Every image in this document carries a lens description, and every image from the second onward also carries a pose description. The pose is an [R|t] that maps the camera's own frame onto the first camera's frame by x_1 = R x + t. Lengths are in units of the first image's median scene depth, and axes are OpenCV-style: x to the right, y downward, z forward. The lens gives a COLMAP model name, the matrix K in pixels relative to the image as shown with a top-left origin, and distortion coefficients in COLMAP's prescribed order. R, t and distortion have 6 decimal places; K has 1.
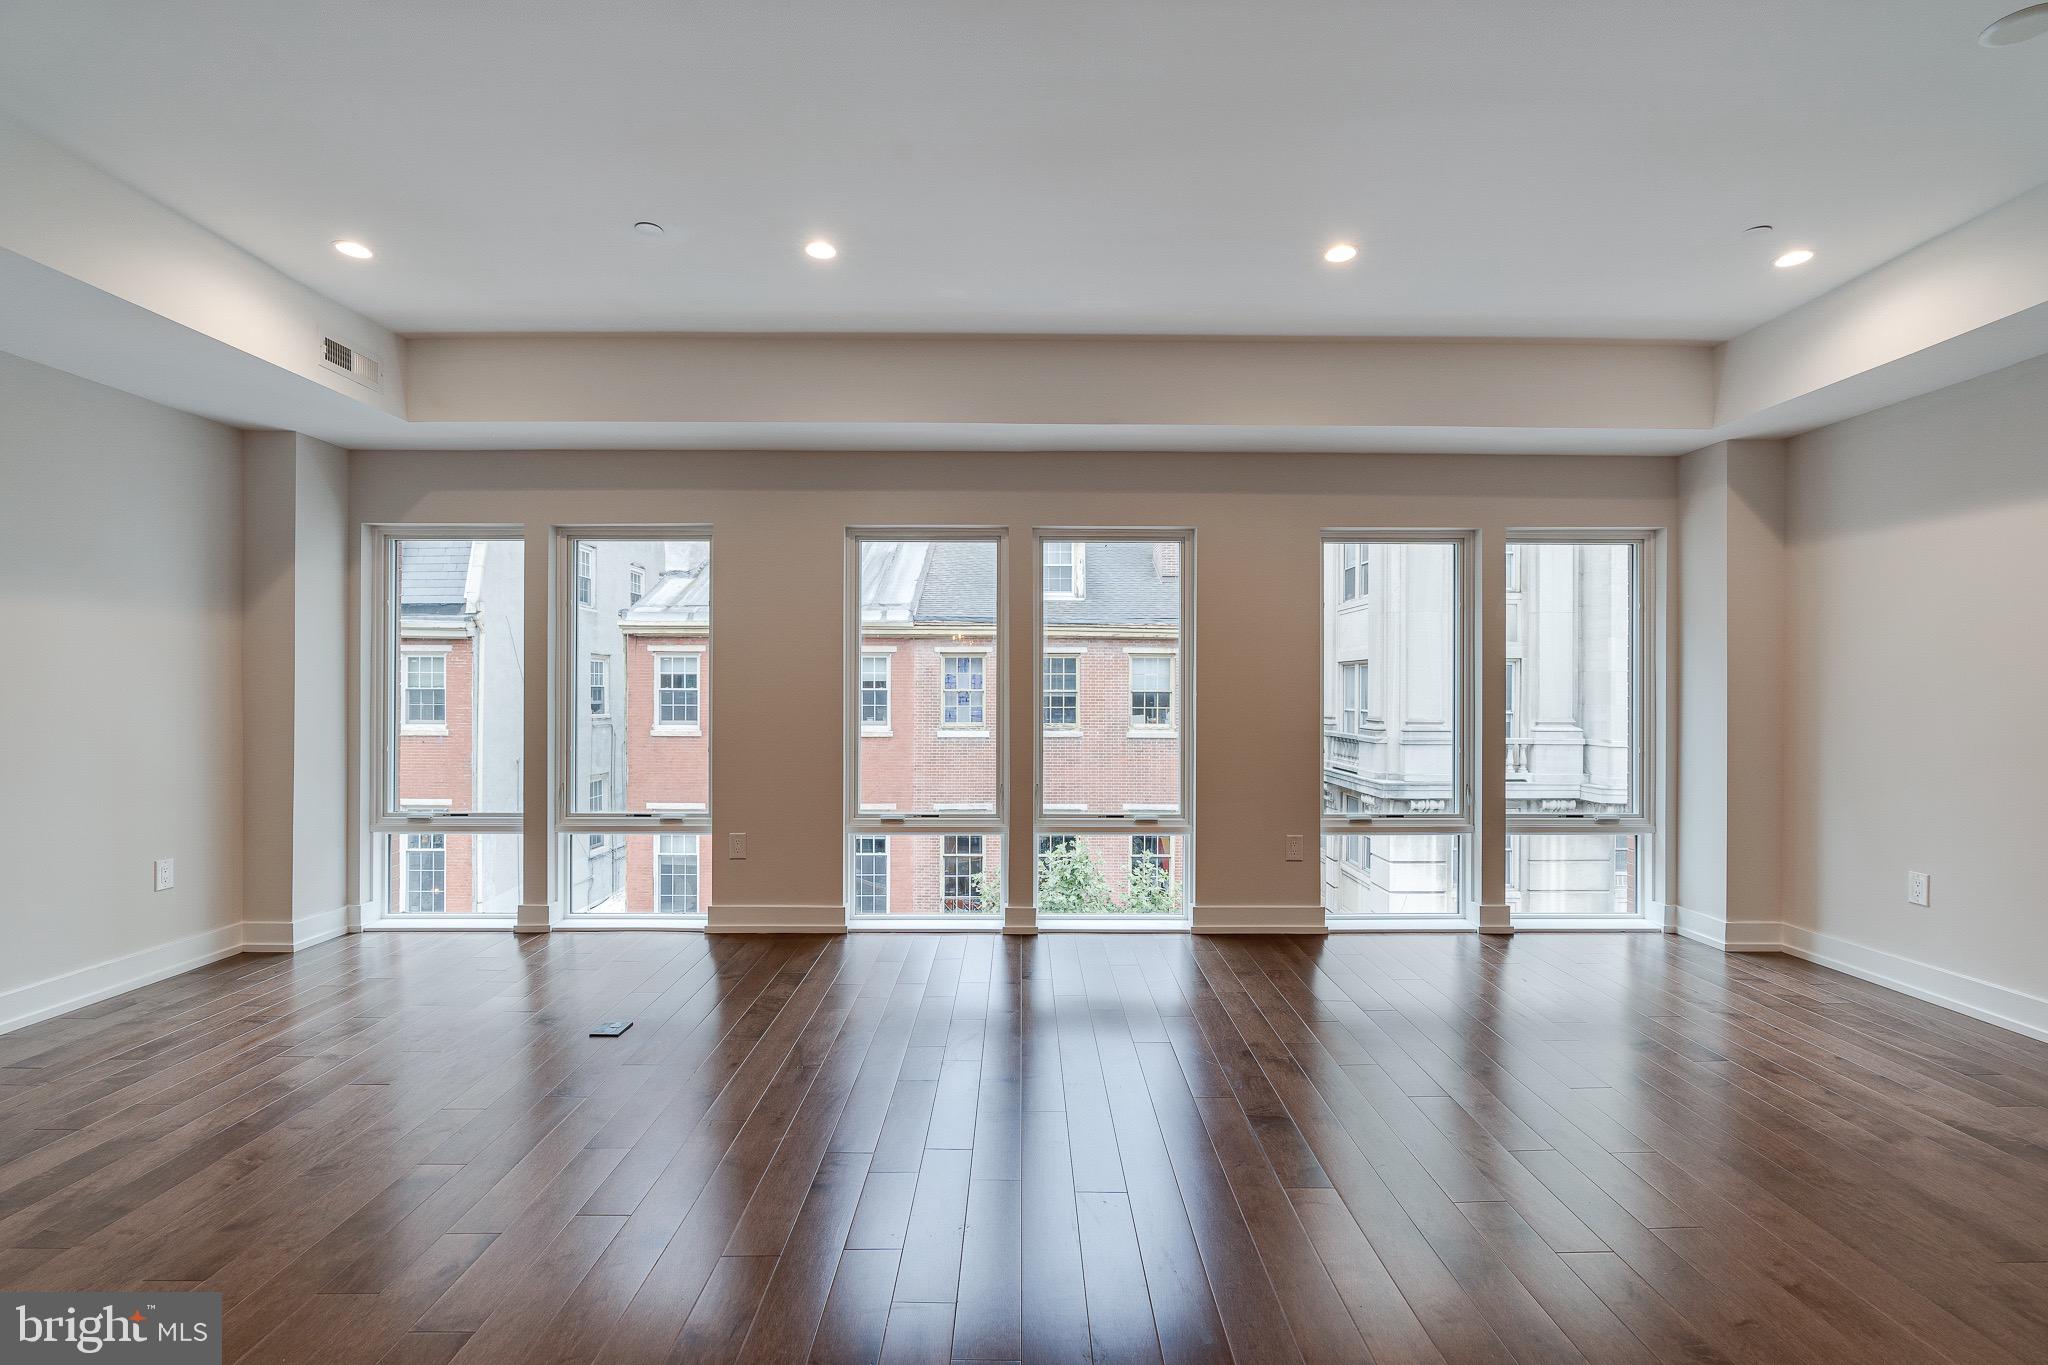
lens RADIAL K [[927.2, 0, 1025.6], [0, 927.2, 689.7], [0, 0, 1]] dist [-0.005348, -0.000304]
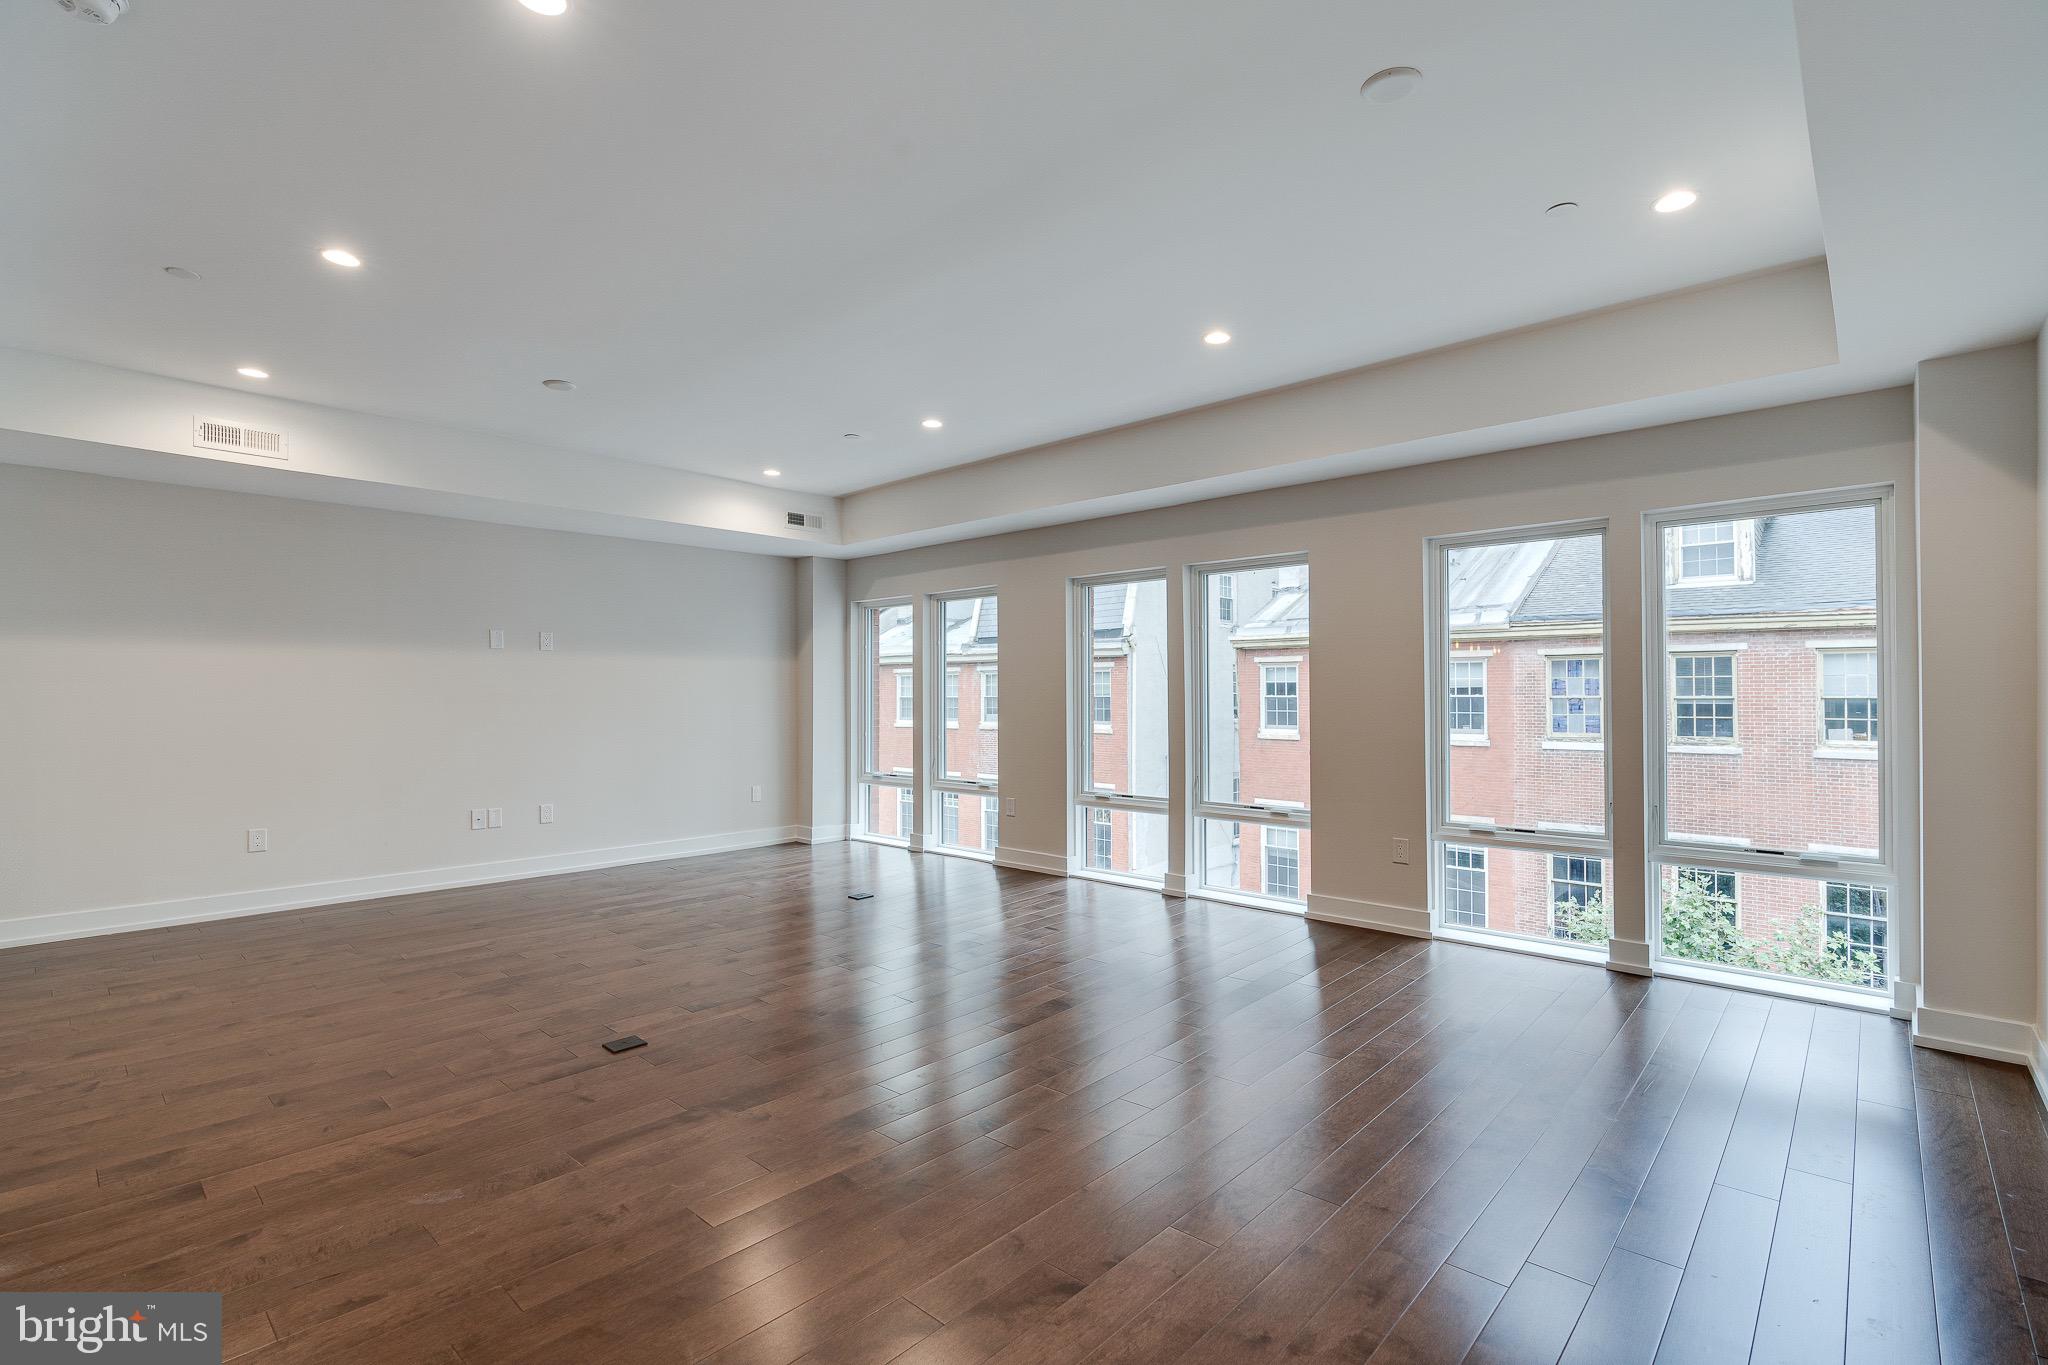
lens RADIAL K [[927.2, 0, 1025.6], [0, 927.2, 689.7], [0, 0, 1]] dist [-0.005348, -0.000304]
pose [[0.732441, -0.007442, -0.680790, 0.151596], [0.002720, 0.999964, -0.008005, -0.000427], [0.680825, 0.004011, 0.732435, -0.008480]]
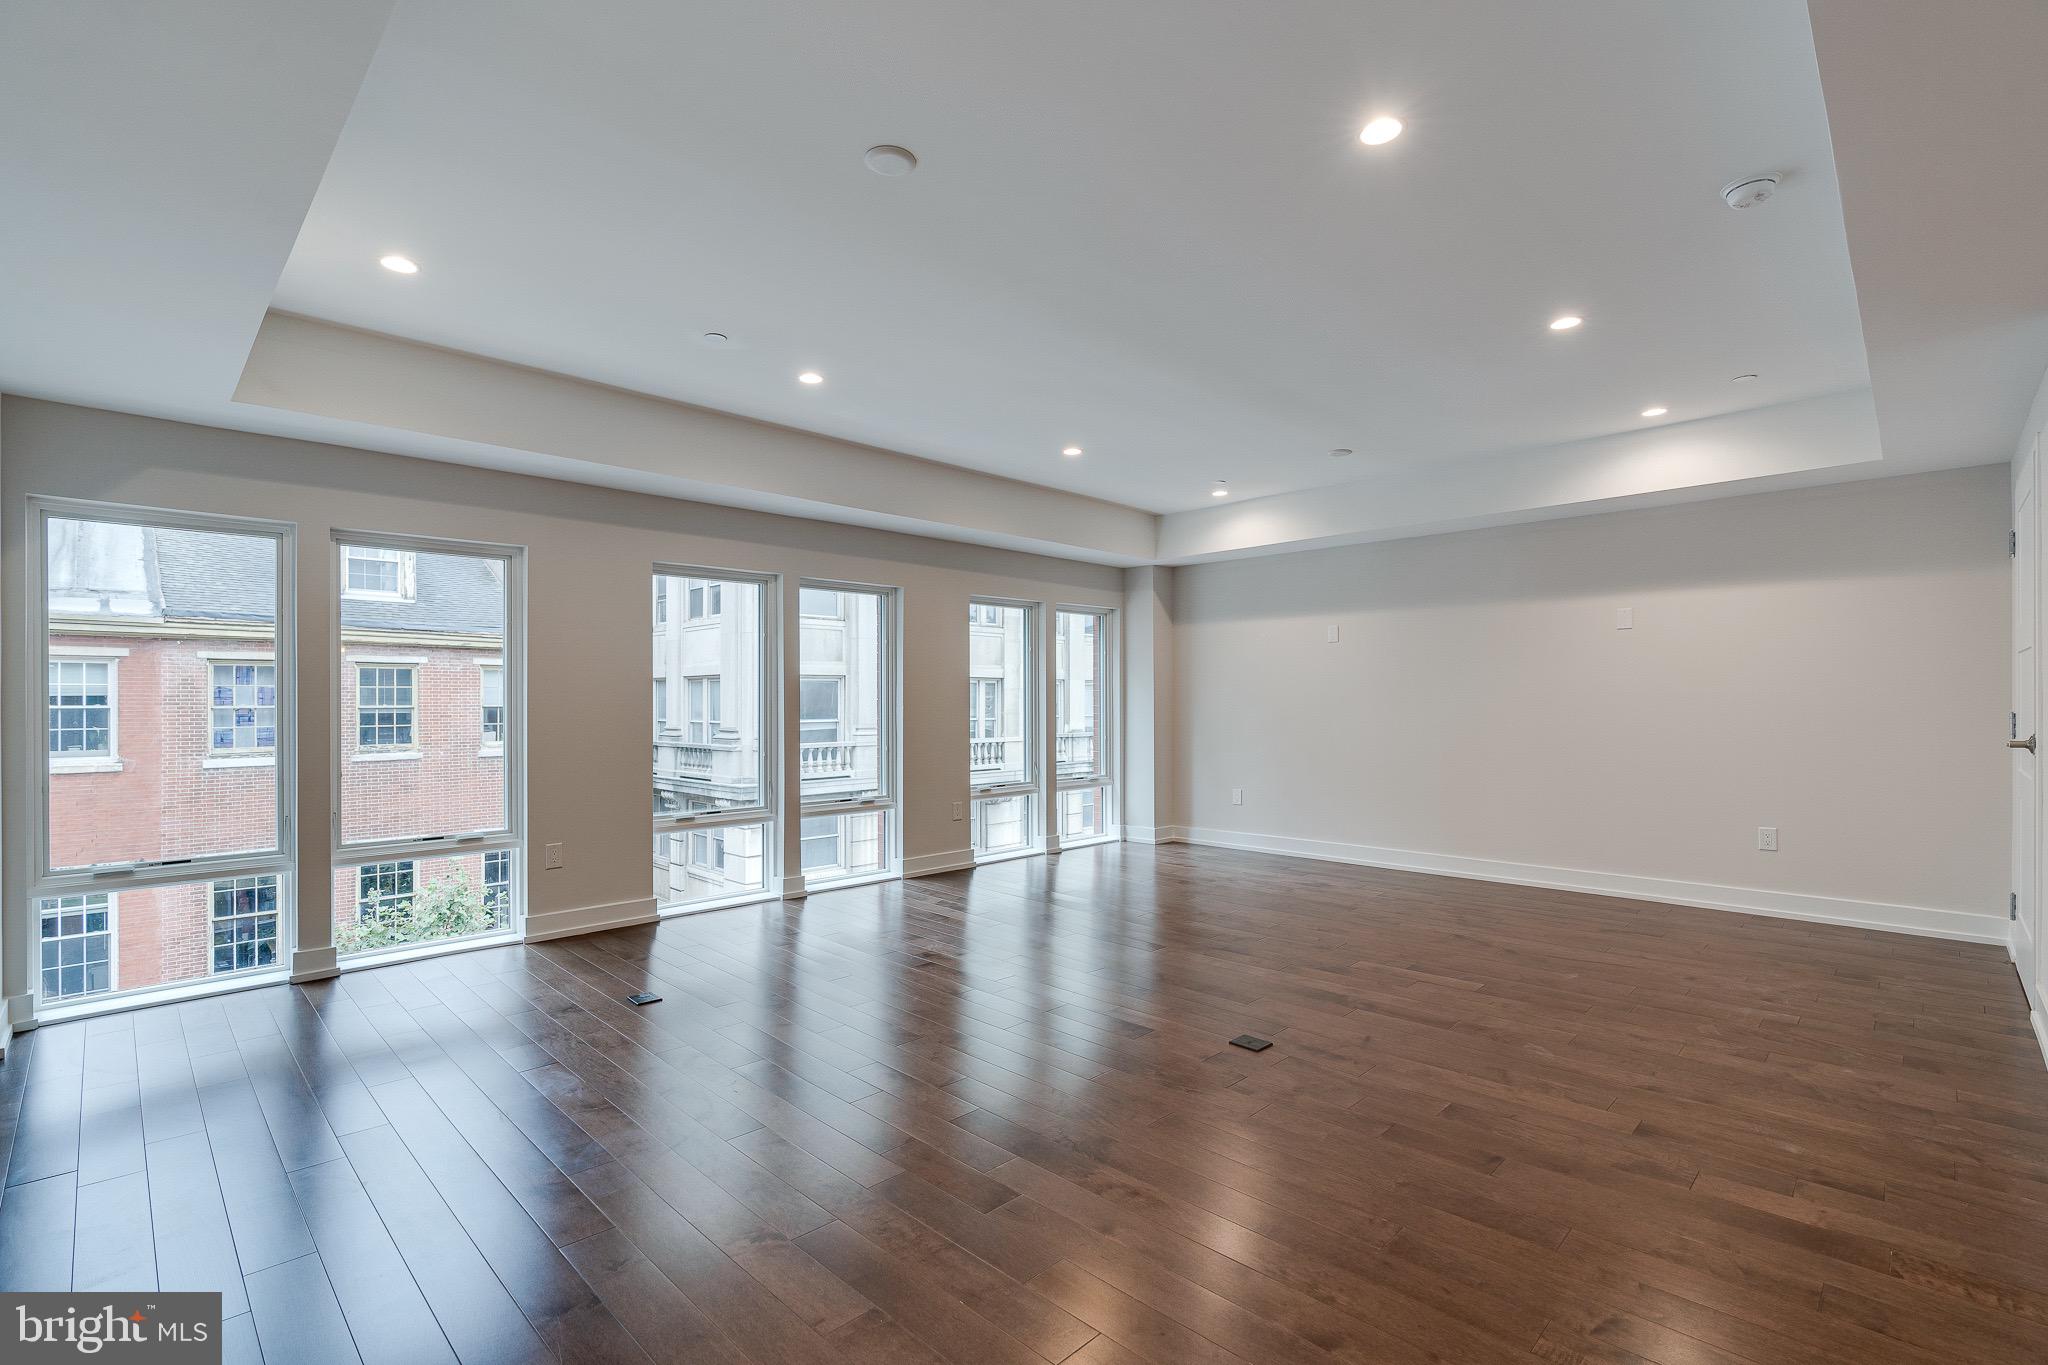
lens RADIAL K [[927.8, 0, 1024.9], [0, 927.8, 706.8], [0, 0, 1]] dist [-0.012915, 0.004550]
pose [[0.710426, -0.010445, 0.703694, -0.147634], [0.006812, 0.999945, 0.007965, -0.001284], [-0.703739, -0.000865, 0.710458, -0.025482]]
